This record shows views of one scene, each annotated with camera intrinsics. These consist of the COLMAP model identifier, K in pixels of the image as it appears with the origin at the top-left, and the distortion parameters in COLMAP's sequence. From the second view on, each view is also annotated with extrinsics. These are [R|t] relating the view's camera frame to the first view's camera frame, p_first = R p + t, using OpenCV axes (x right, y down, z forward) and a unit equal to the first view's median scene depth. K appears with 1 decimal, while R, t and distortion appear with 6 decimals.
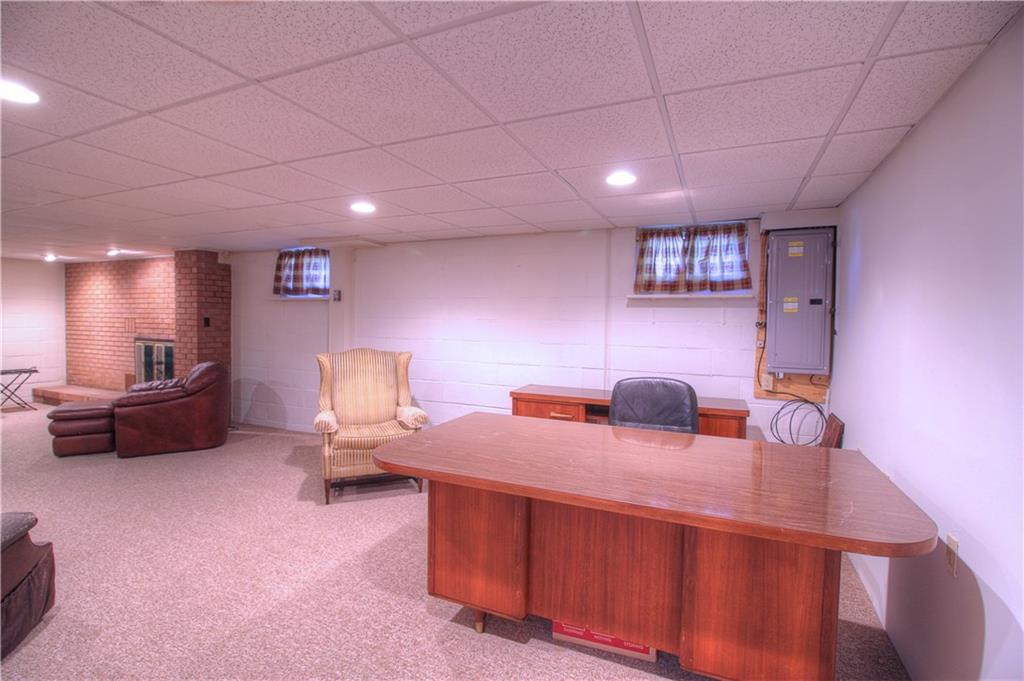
lens RADIAL K [[472.9, 0, 518.2], [0, 472.9, 339.2], [0, 0, 1]] dist [-0.013463, -0.005507]
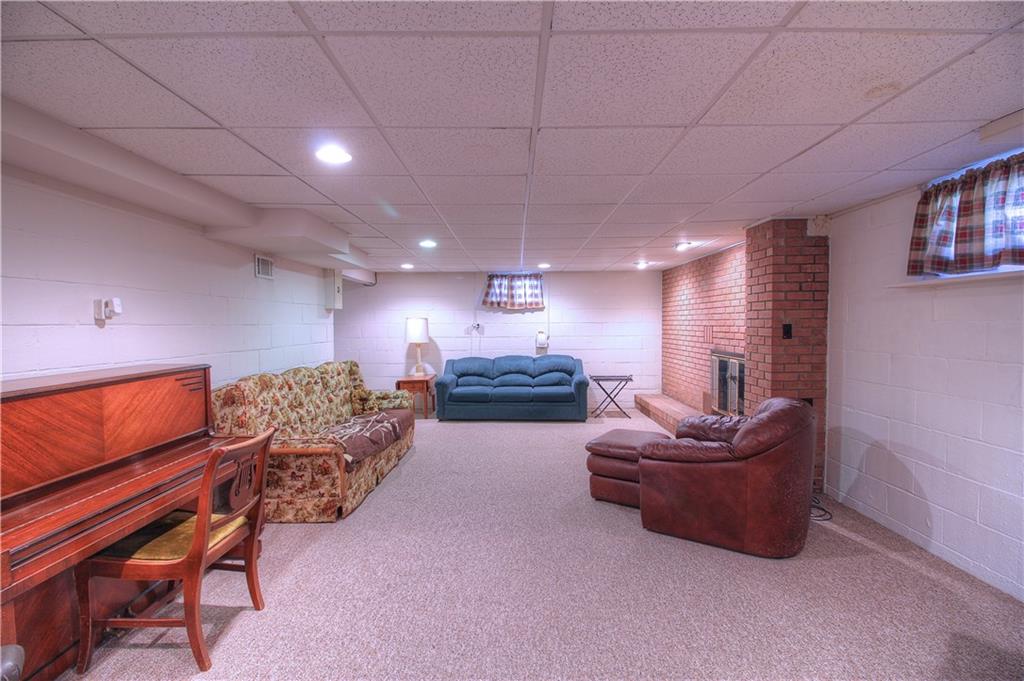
lens RADIAL K [[472.9, 0, 515.4], [0, 472.9, 336.8], [0, 0, 1]] dist [-0.013463, -0.005507]
pose [[0.386048, 0.008179, -0.922442, -0.215094], [-0.021541, 0.999768, -0.000150, -0.020712], [0.922227, 0.019928, 0.386135, 0.410501]]
